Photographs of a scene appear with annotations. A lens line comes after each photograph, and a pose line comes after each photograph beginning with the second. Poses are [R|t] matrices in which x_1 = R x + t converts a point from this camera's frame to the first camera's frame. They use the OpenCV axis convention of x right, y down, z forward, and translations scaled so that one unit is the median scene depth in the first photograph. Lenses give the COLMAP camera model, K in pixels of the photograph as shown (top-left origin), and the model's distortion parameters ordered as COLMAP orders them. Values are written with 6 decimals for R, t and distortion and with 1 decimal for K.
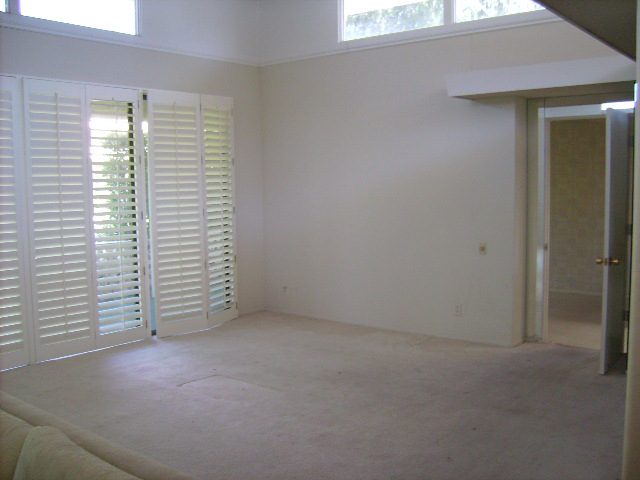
lens RADIAL K [[646.2, 0, 320.0], [0, 646.2, 240.0], [0, 0, 1]] dist [-0.157198, 0.041340]
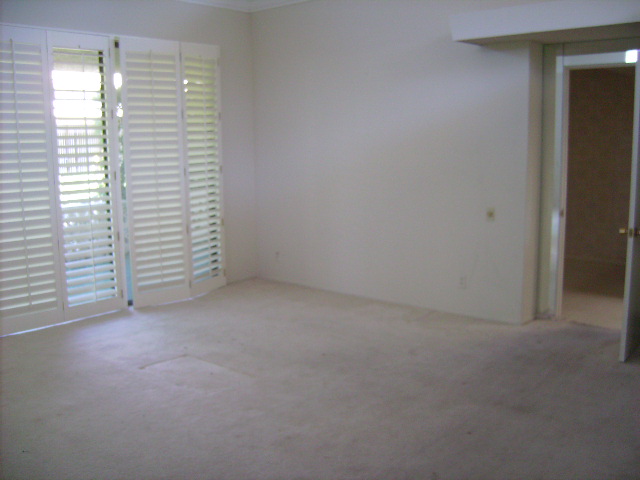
lens RADIAL K [[646.2, 0, 320.0], [0, 646.2, 240.0], [0, 0, 1]] dist [-0.157198, 0.041340]
pose [[0.999672, 0.006390, -0.024795, 0.039304], [-0.004788, 0.997931, 0.064121, -0.006444], [0.025153, -0.063982, 0.997634, 0.104223]]
